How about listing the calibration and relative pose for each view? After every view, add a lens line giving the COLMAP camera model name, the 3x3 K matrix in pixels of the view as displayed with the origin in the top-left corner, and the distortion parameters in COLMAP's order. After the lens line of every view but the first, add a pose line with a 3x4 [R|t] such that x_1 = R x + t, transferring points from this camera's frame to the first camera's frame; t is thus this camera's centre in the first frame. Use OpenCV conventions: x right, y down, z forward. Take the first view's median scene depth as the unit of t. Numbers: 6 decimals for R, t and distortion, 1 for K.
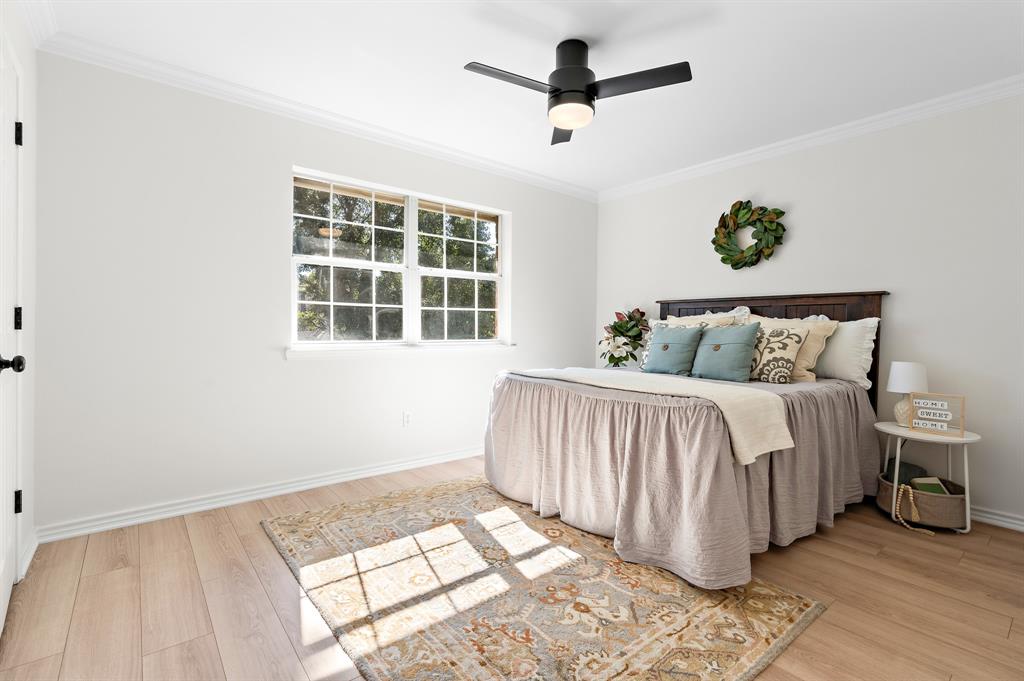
lens RADIAL K [[466.9, 0, 519.0], [0, 466.9, 324.0], [0, 0, 1]] dist [-0.008745, 0.002550]
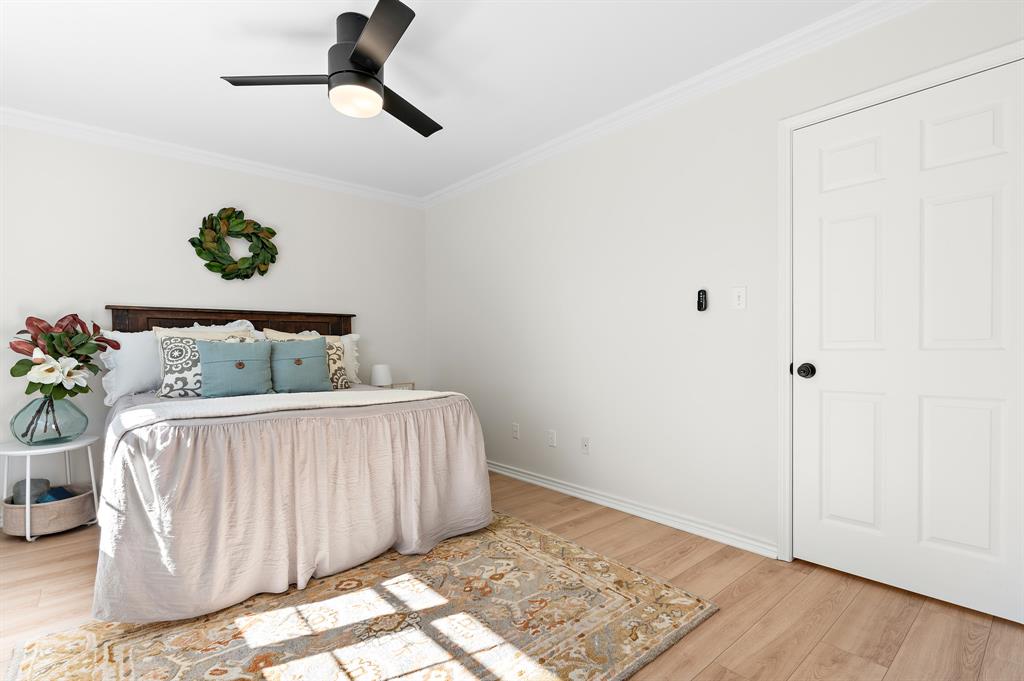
lens RADIAL K [[466.9, 0, 511.4], [0, 466.9, 343.6], [0, 0, 1]] dist [-0.008745, 0.002550]
pose [[-0.005163, -0.010073, 0.999936, -0.618843], [-0.002070, 0.999947, 0.010063, 0.000322], [-0.999985, -0.002018, -0.005183, 0.571360]]
